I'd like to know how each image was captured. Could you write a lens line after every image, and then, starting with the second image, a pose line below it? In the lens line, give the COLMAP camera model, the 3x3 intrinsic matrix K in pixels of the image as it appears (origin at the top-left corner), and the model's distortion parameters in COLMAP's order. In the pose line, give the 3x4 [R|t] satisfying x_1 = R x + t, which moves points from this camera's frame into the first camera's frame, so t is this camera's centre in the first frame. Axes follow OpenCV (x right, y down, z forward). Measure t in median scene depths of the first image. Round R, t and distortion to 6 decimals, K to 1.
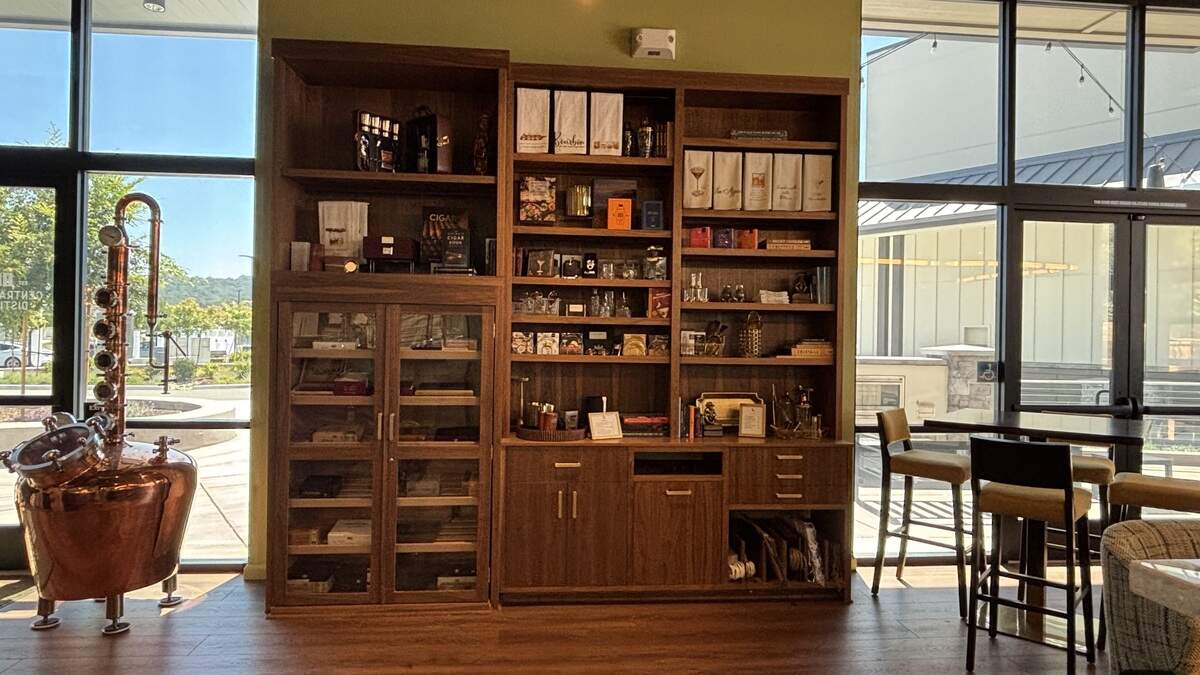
lens RADIAL K [[716.8, 0, 601.2], [0, 716.8, 334.1], [0, 0, 1]] dist [0.001199, 0.000073]
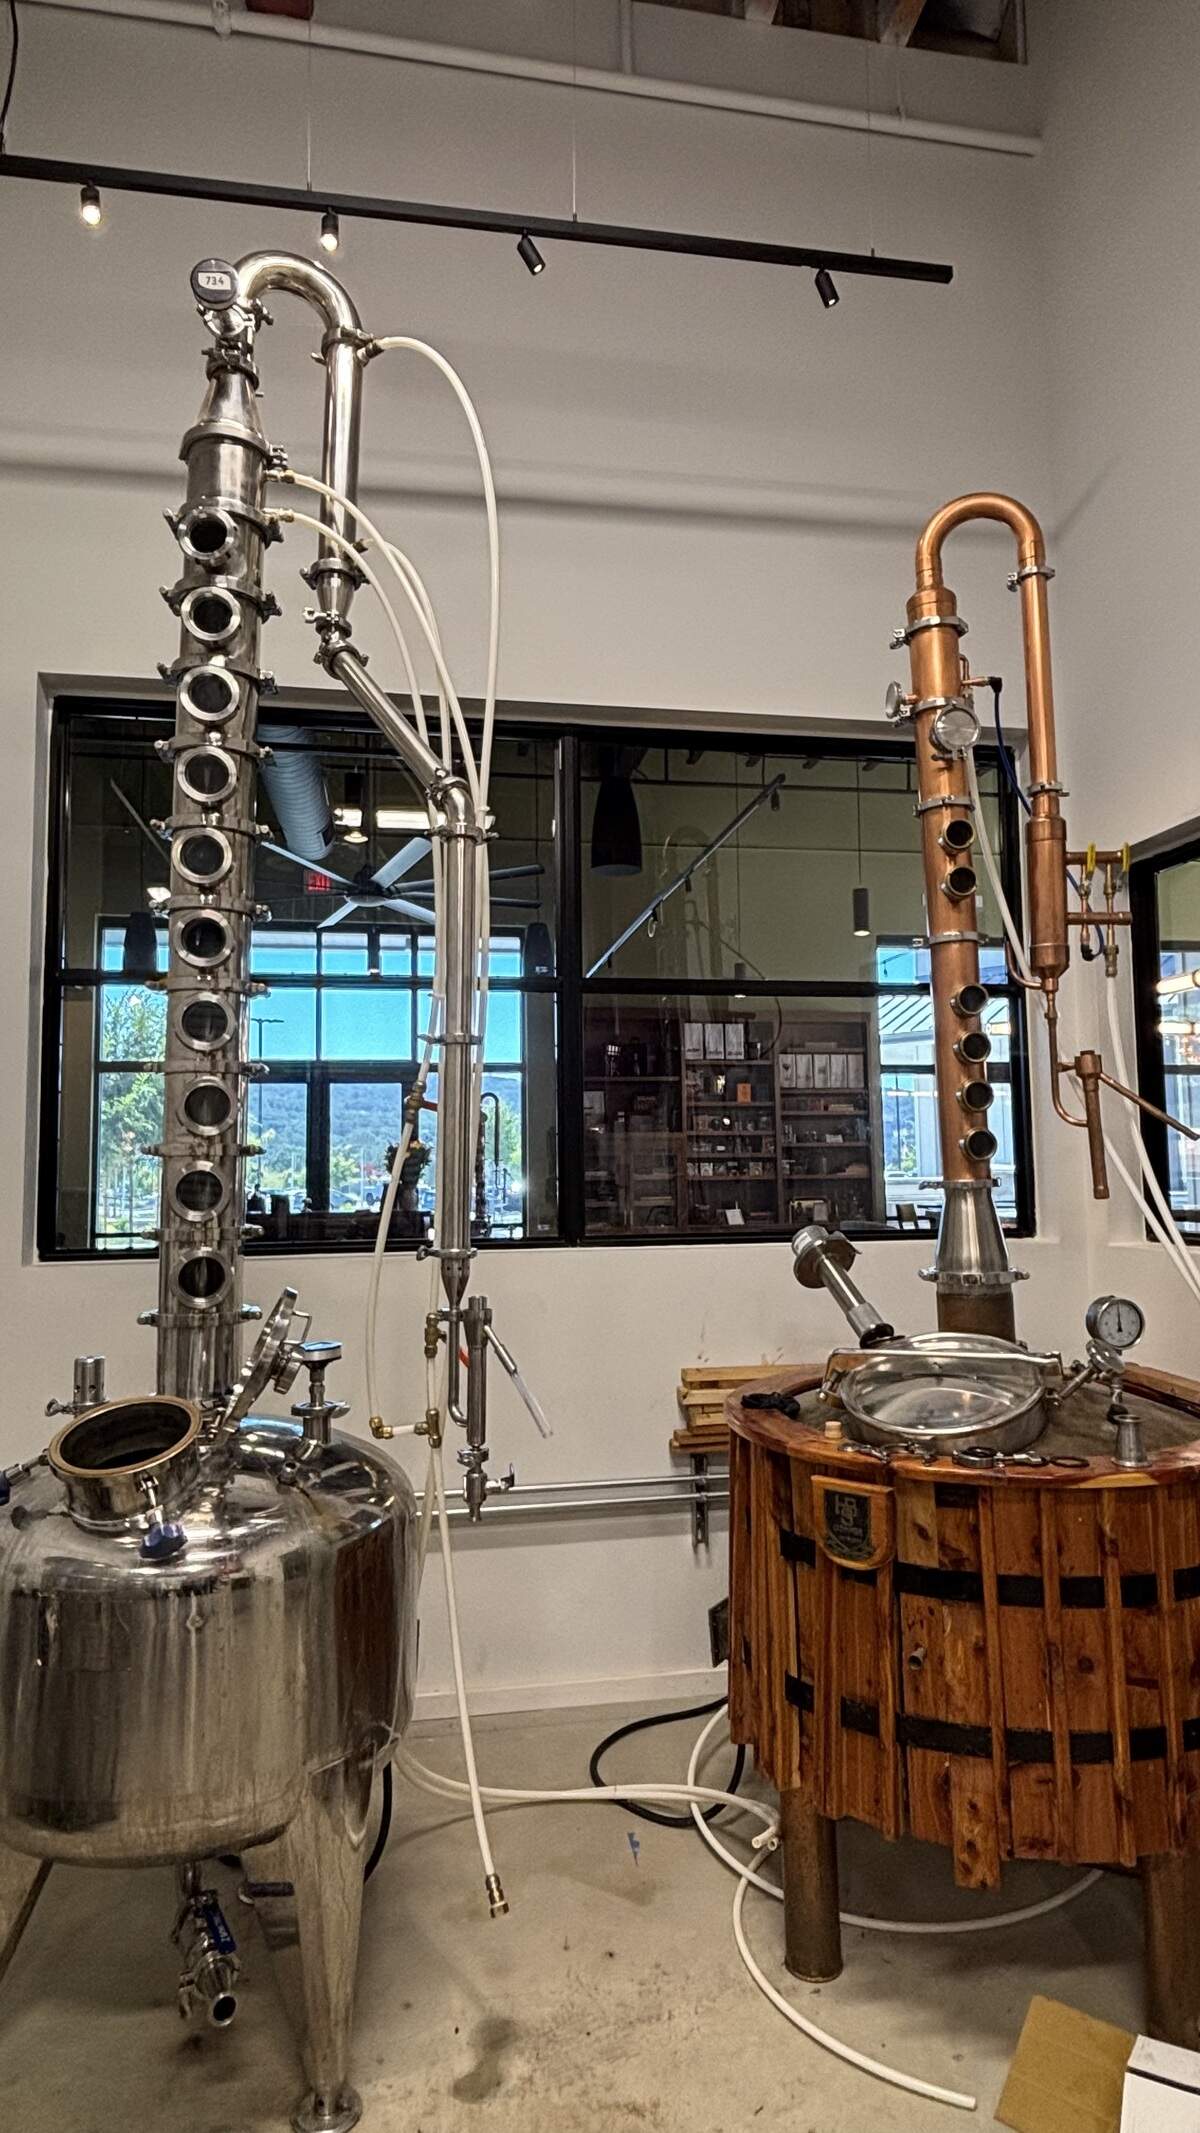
lens RADIAL K [[1179.2, 0, 597.7], [0, 1179.2, 1064.6], [0, 0, 1]] dist [0.000022, -0.000005]
pose [[0.995837, -0.019803, 0.088969, -0.565948], [0.028155, 0.995209, -0.093625, 0.019847], [-0.086689, 0.095740, 0.991624, -1.753030]]
